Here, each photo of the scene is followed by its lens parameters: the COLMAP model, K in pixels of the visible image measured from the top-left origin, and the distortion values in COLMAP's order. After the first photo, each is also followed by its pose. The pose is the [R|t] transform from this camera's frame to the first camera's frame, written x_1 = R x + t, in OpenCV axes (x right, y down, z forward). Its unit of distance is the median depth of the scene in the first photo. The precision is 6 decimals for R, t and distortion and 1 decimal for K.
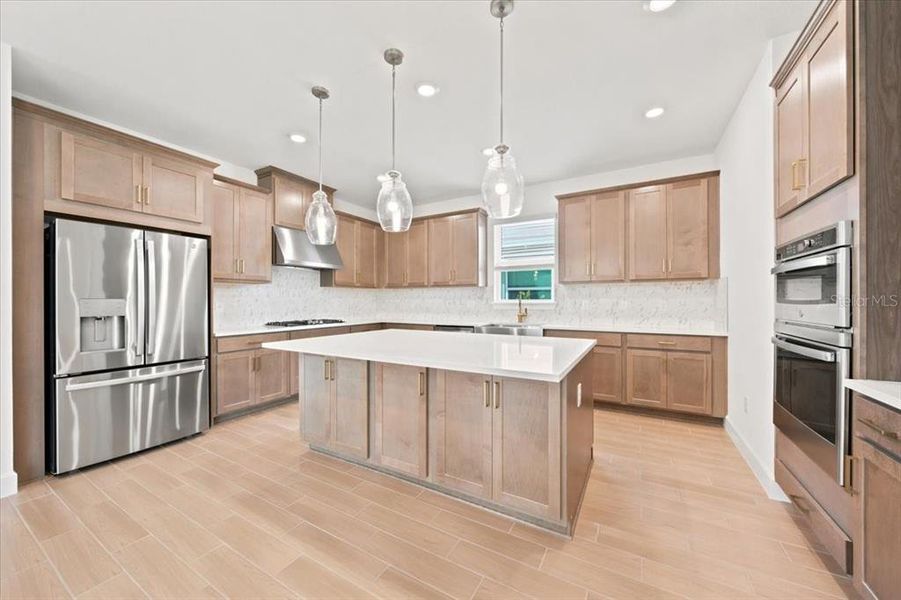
lens RADIAL K [[328.3, 0, 450.5], [0, 328.3, 300.0], [0, 0, 1]] dist [-0.000886, -0.000109]
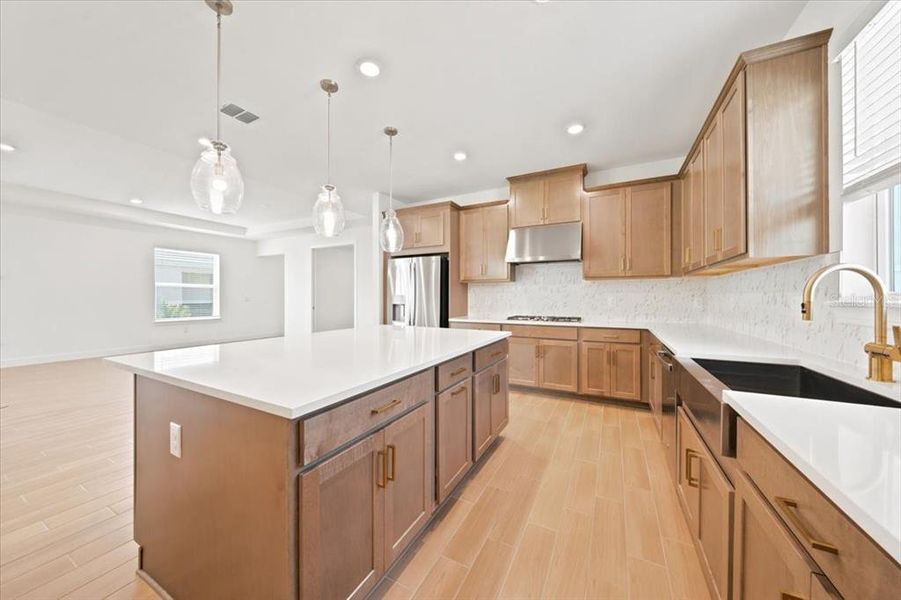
lens RADIAL K [[306.3, 0, 452.1], [0, 306.3, 296.8], [0, 0, 1]] dist [-0.000573, -0.000022]
pose [[0.037765, 0.003725, -0.999280, 0.654176], [0.004035, 0.999984, 0.003880, -0.001566], [0.999278, -0.004178, 0.037750, 0.980817]]
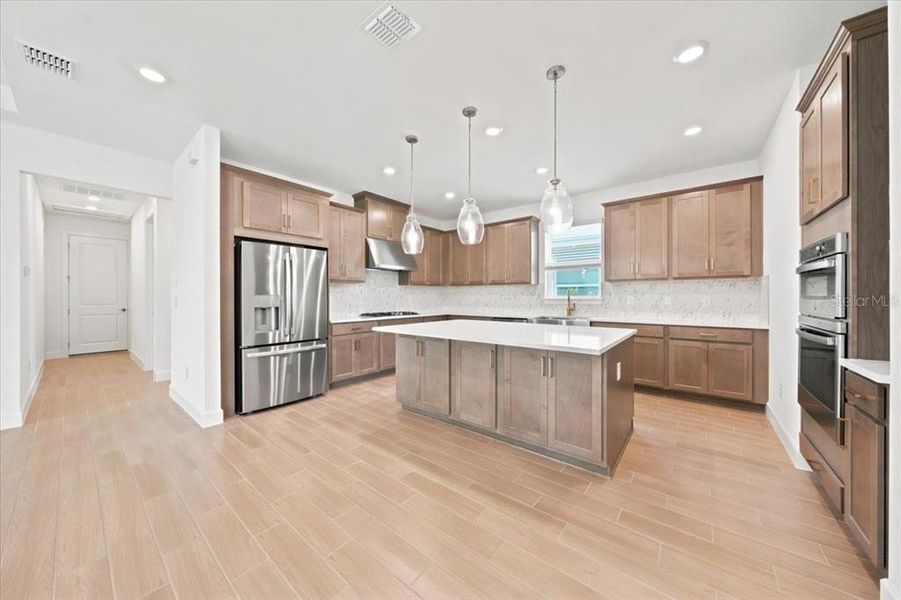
lens RADIAL K [[306.3, 0, 452.1], [0, 306.3, 296.8], [0, 0, 1]] dist [-0.000573, -0.000022]
pose [[0.988303, 0.000676, -0.152503, -0.038251], [-0.000216, 0.999995, 0.003030, 0.000065], [0.152504, -0.002962, 0.988298, -0.163647]]
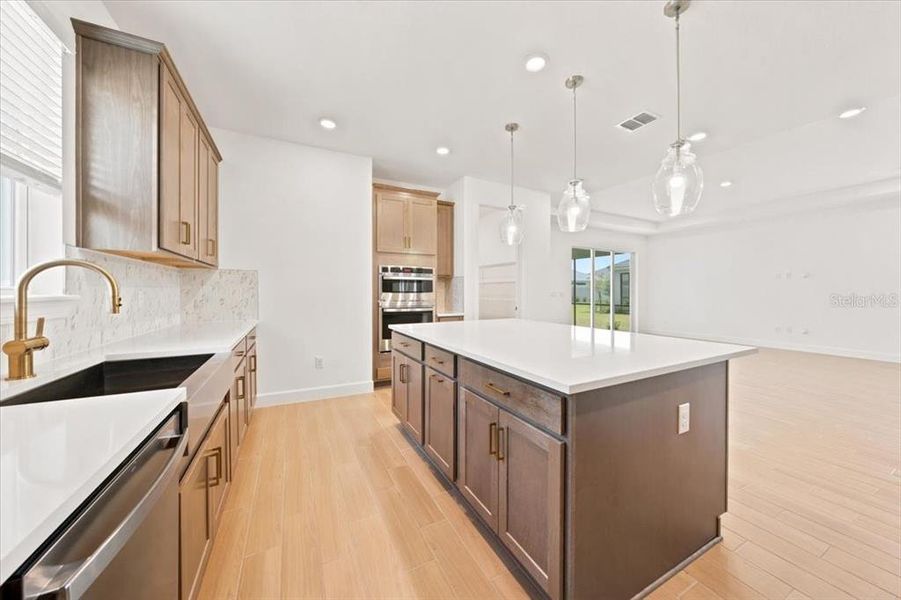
lens RADIAL K [[312.7, 0, 452.2], [0, 312.7, 290.8], [0, 0, 1]] dist [-0.000764, -0.000065]
pose [[-0.840098, 0.002925, 0.542426, -0.288273], [0.000479, 0.999989, -0.004650, 0.004514], [-0.542434, -0.003646, -0.840091, 1.528671]]
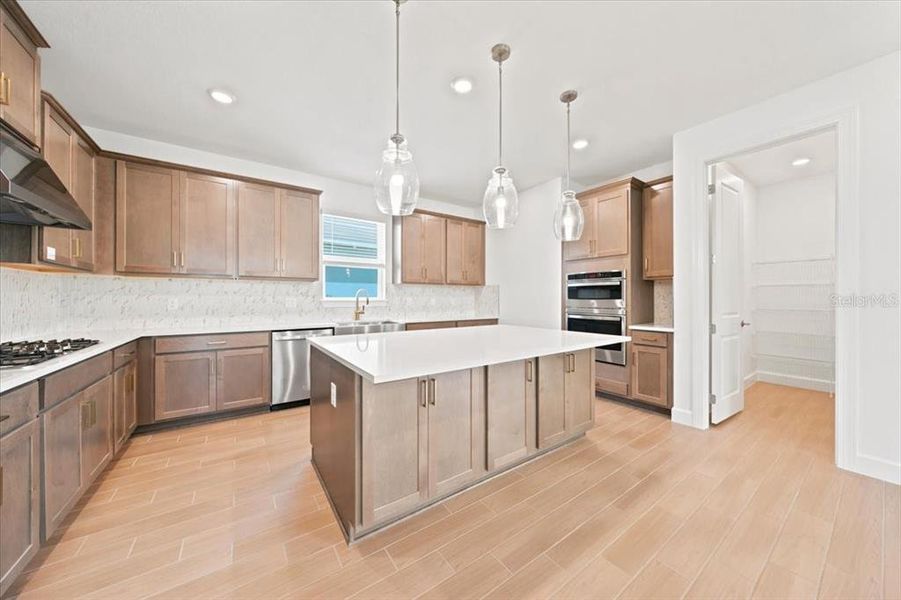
lens RADIAL K [[306.3, 0, 452.1], [0, 306.3, 296.8], [0, 0, 1]] dist [-0.000573, -0.000022]
pose [[0.426749, 0.005289, 0.904355, -0.757491], [-0.003255, 0.999985, -0.004313, 0.002469], [-0.904364, -0.001103, 0.426759, 0.518548]]
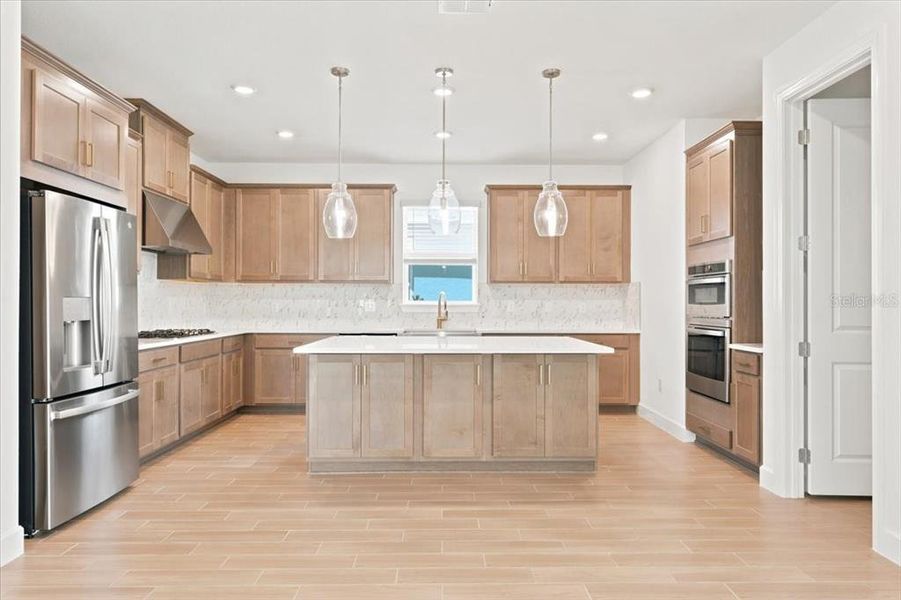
lens RADIAL K [[602.1, 0, 452.3], [0, 602.1, 298.8], [0, 0, 1]] dist [0.003613, 0.001280]
pose [[0.860258, 0.006183, 0.509821, -0.803560], [-0.004636, 0.999980, -0.004304, 0.001119], [-0.509837, 0.001339, 0.860270, -0.486731]]
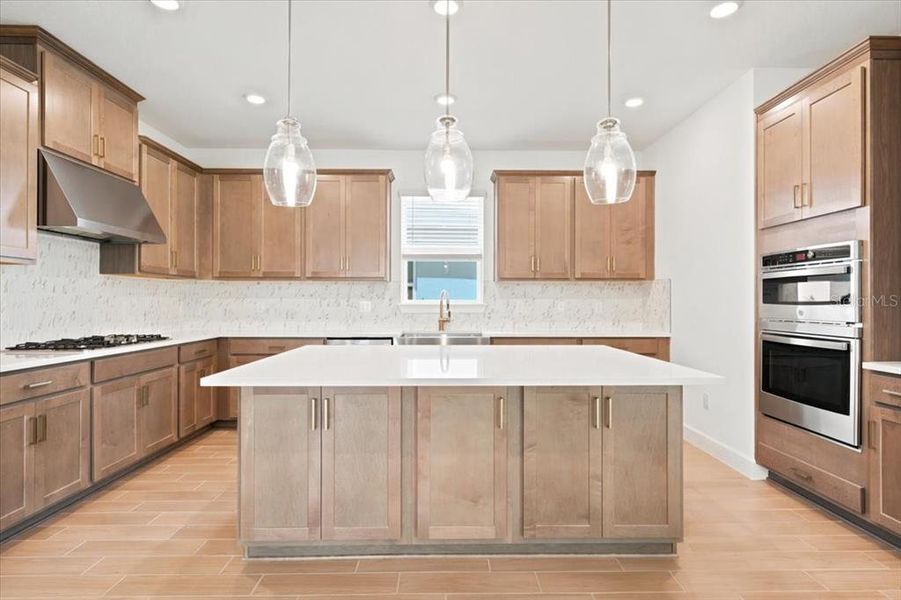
lens RADIAL K [[472.3, 0, 451.7], [0, 472.3, 298.5], [0, 0, 1]] dist [0.004764, 0.000461]
pose [[0.859999, 0.005621, 0.510265, -0.479041], [-0.003818, 0.999982, -0.004580, 0.001051], [-0.510282, 0.001990, 0.860005, 0.088498]]
